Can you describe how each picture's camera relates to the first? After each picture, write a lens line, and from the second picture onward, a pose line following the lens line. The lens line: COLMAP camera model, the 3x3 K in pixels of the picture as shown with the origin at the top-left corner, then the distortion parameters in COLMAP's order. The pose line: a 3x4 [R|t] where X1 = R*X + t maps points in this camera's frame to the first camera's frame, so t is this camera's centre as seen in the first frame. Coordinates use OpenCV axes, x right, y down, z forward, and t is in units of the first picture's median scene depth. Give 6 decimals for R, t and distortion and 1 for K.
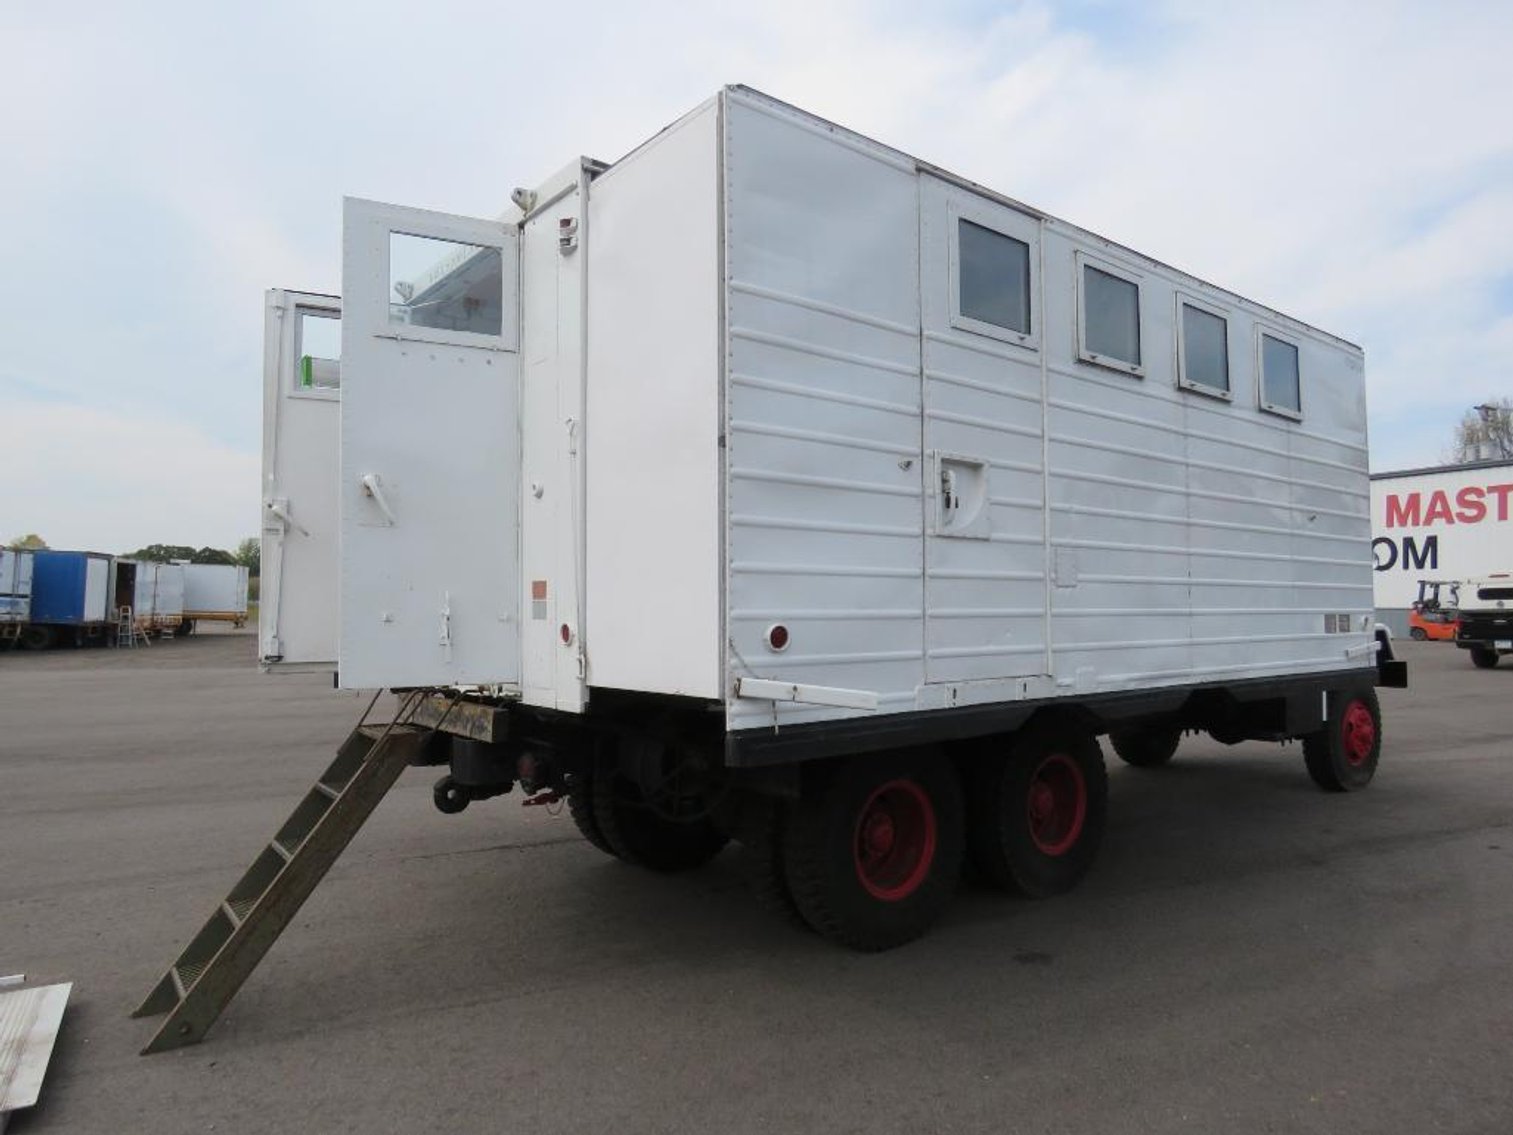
lens RADIAL K [[989.6, 0, 751.0], [0, 989.6, 568.1], [0, 0, 1]] dist [-0.004822, 0.001821]
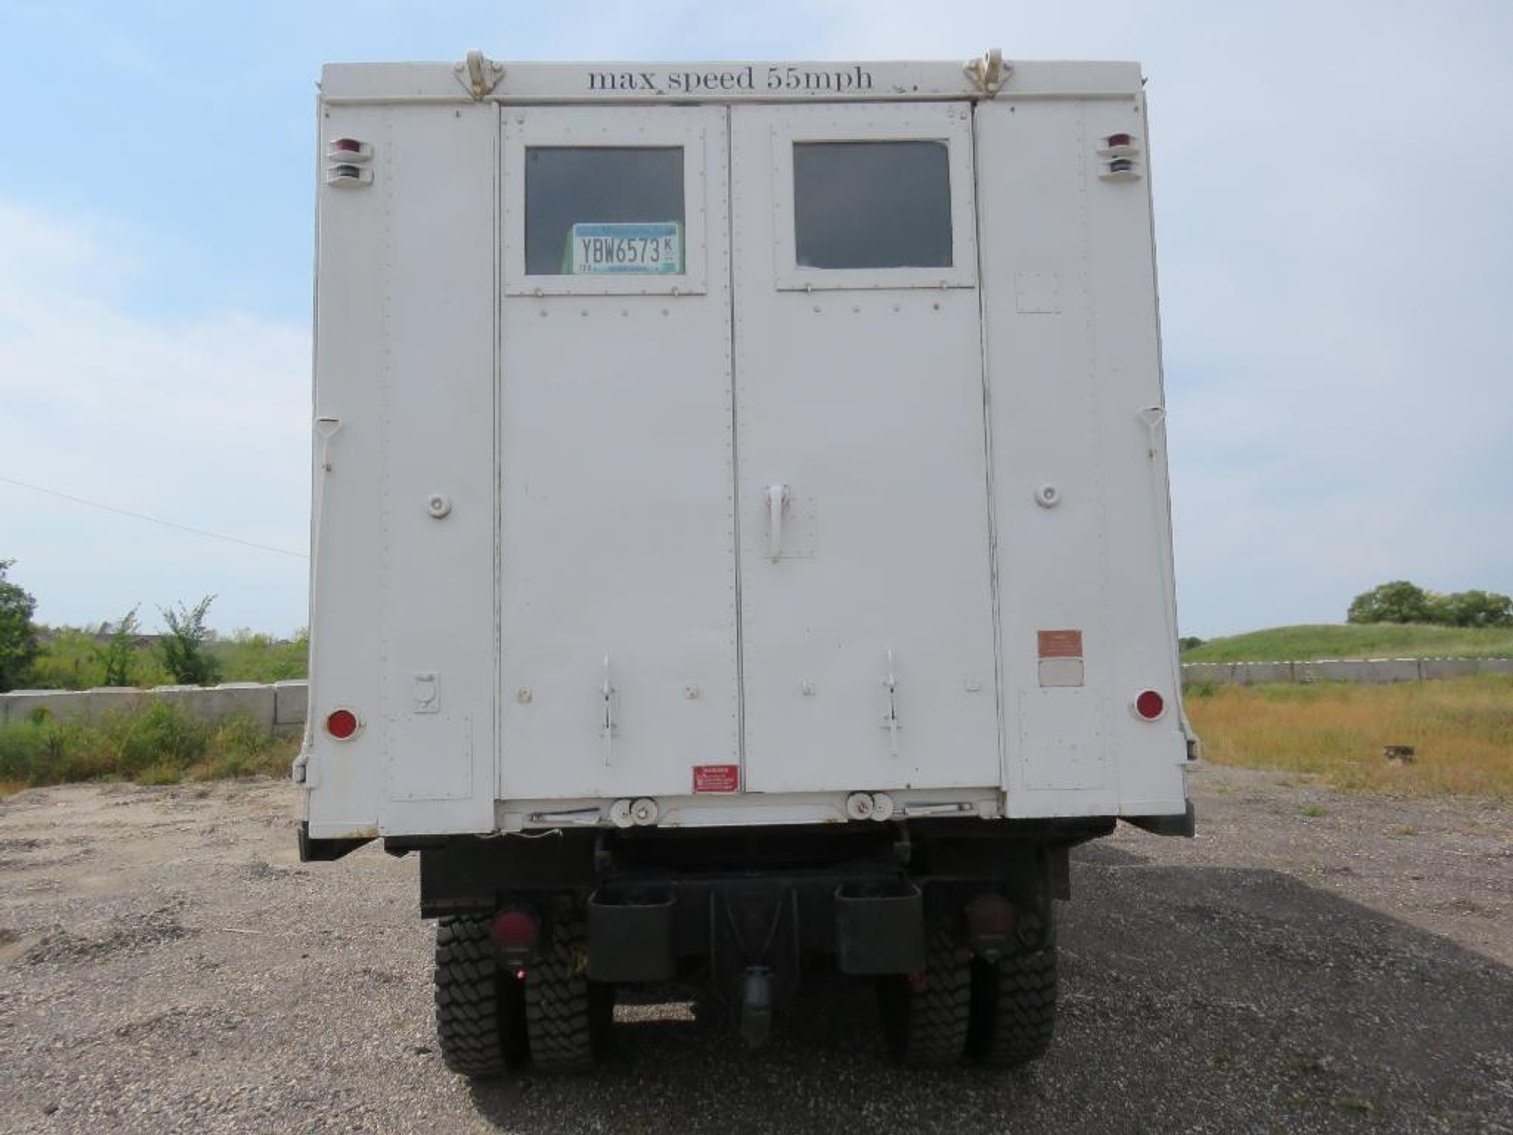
lens RADIAL K [[989.6, 0, 749.4], [0, 989.6, 572.6], [0, 0, 1]] dist [-0.004822, 0.001821]
pose [[0.596762, 0.058953, 0.800249, -0.849251], [-0.016397, 0.997985, -0.061292, 0.017877], [-0.802250, 0.023455, 0.596527, 0.733388]]
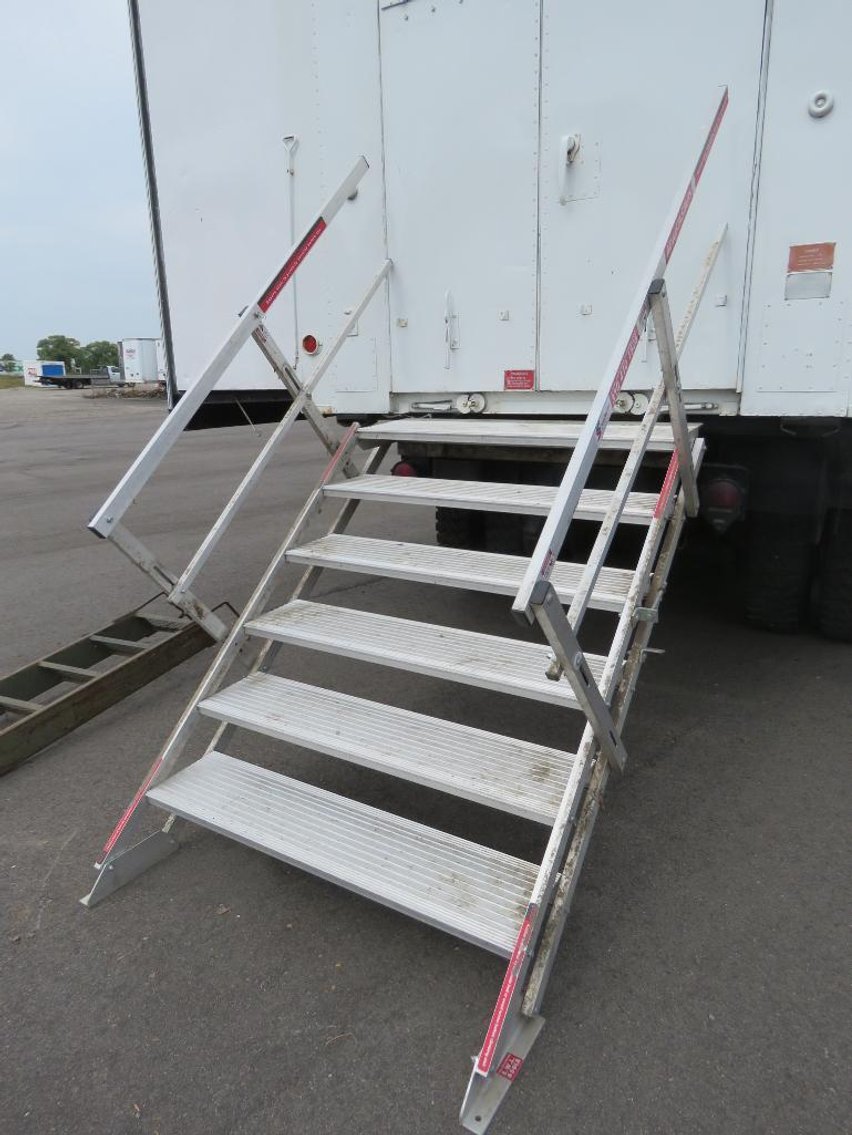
lens RADIAL K [[742.4, 0, 421.5], [0, 742.4, 569.3], [0, 0, 1]] dist [-0.004822, 0.001821]
pose [[0.938595, -0.106182, 0.328274, -0.665467], [0.005191, 0.955704, 0.294284, 0.077347], [-0.344981, -0.274509, 0.897571, 0.516231]]
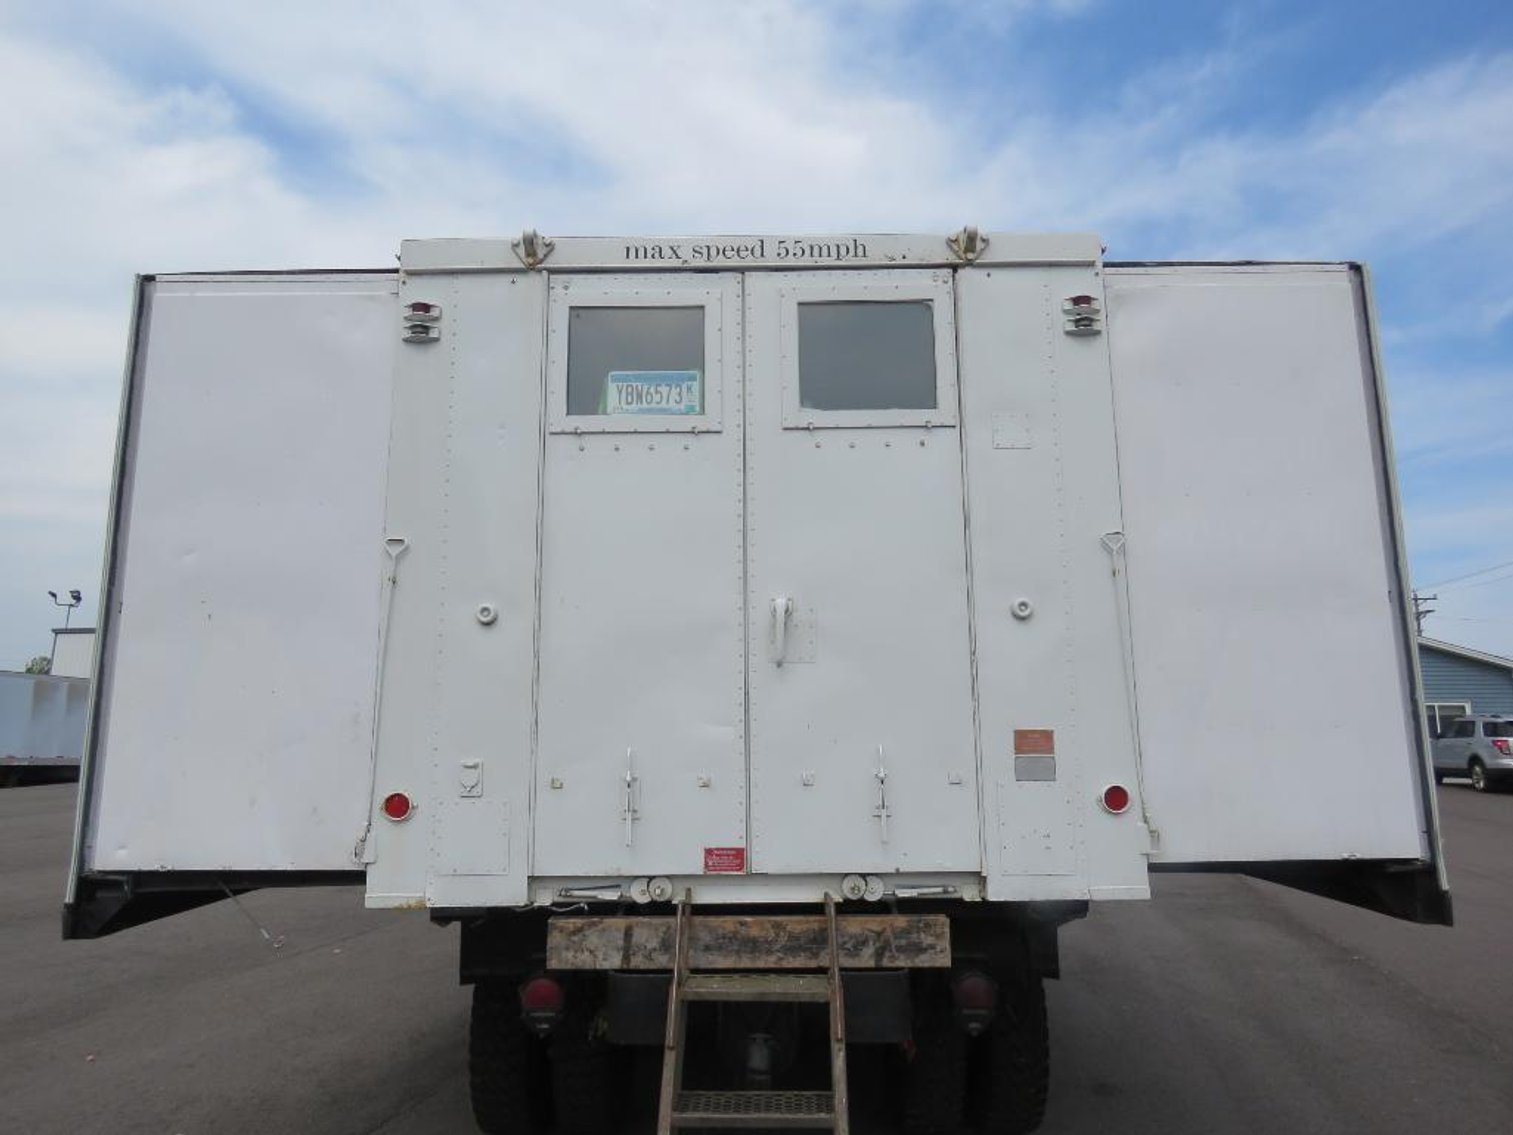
lens RADIAL K [[989.6, 0, 753.1], [0, 989.6, 568.4], [0, 0, 1]] dist [-0.004822, 0.001821]
pose [[0.620276, 0.130307, 0.773484, -0.911132], [-0.027559, 0.989116, -0.144534, 0.006058], [-0.783899, 0.068335, 0.617117, 0.663077]]
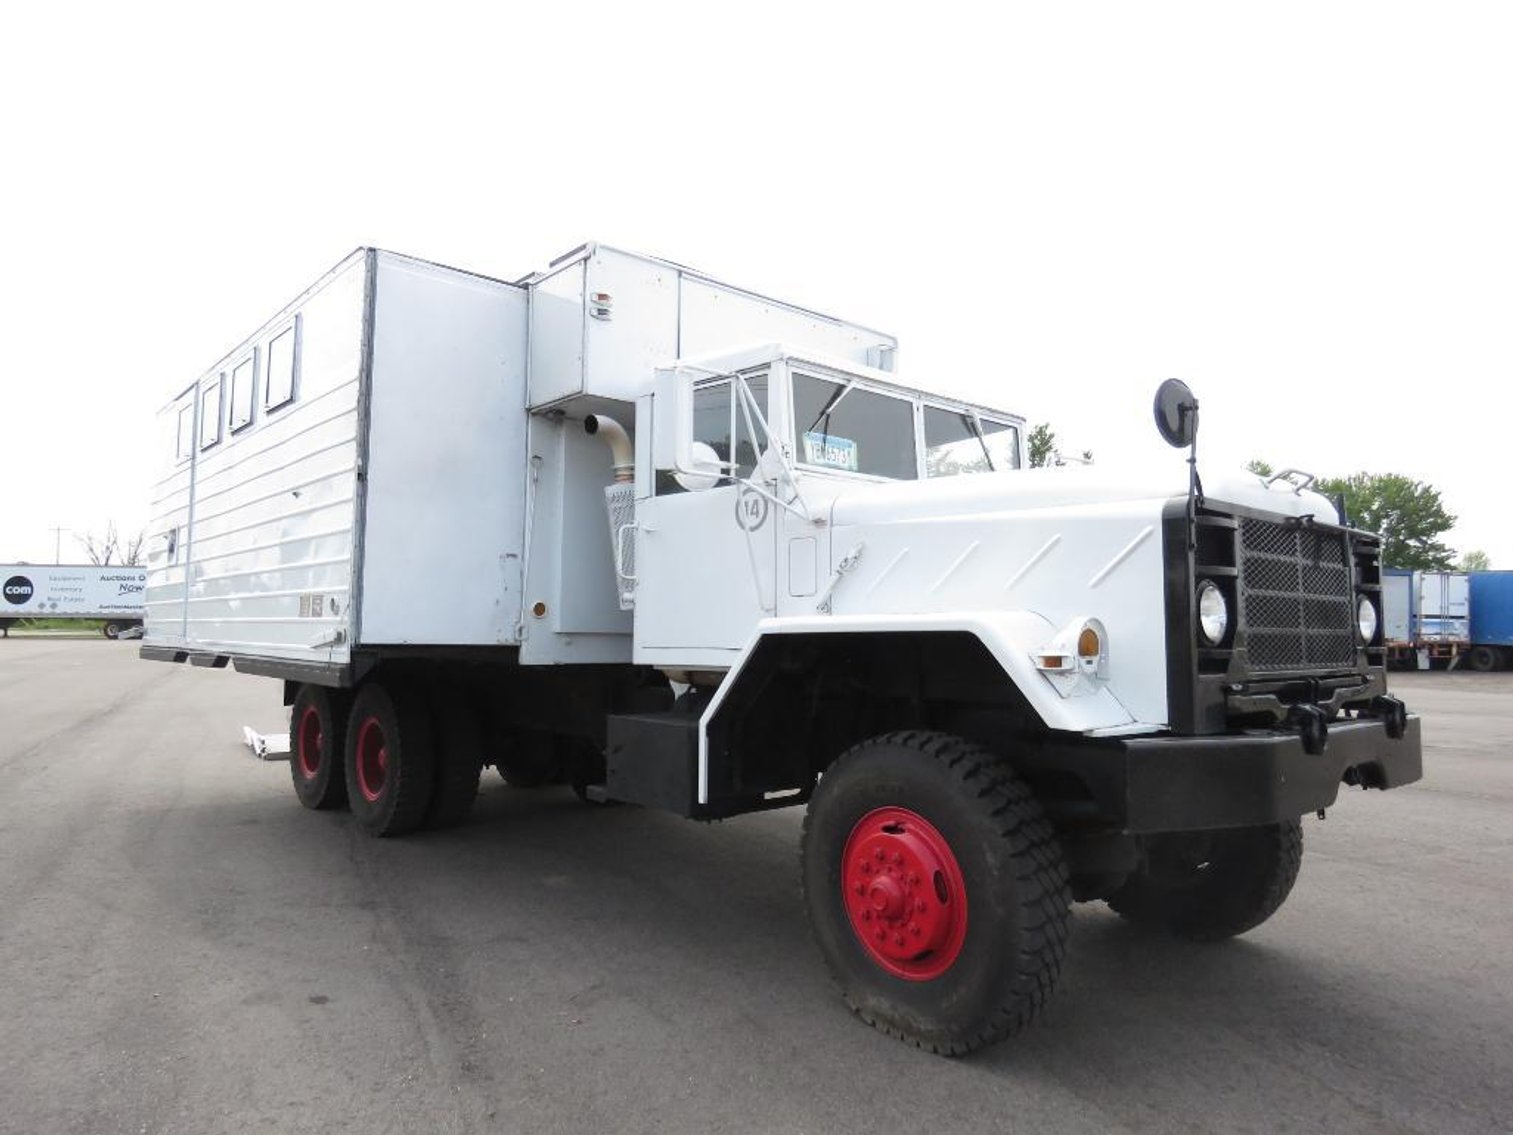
lens RADIAL K [[989.6, 0, 758.7], [0, 989.6, 570.9], [0, 0, 1]] dist [-0.004822, 0.001821]
pose [[0.039364, -0.056483, -0.997627, 2.216491], [0.031920, 0.997963, -0.055243, 0.110064], [0.998715, -0.029670, 0.041086, 1.827935]]
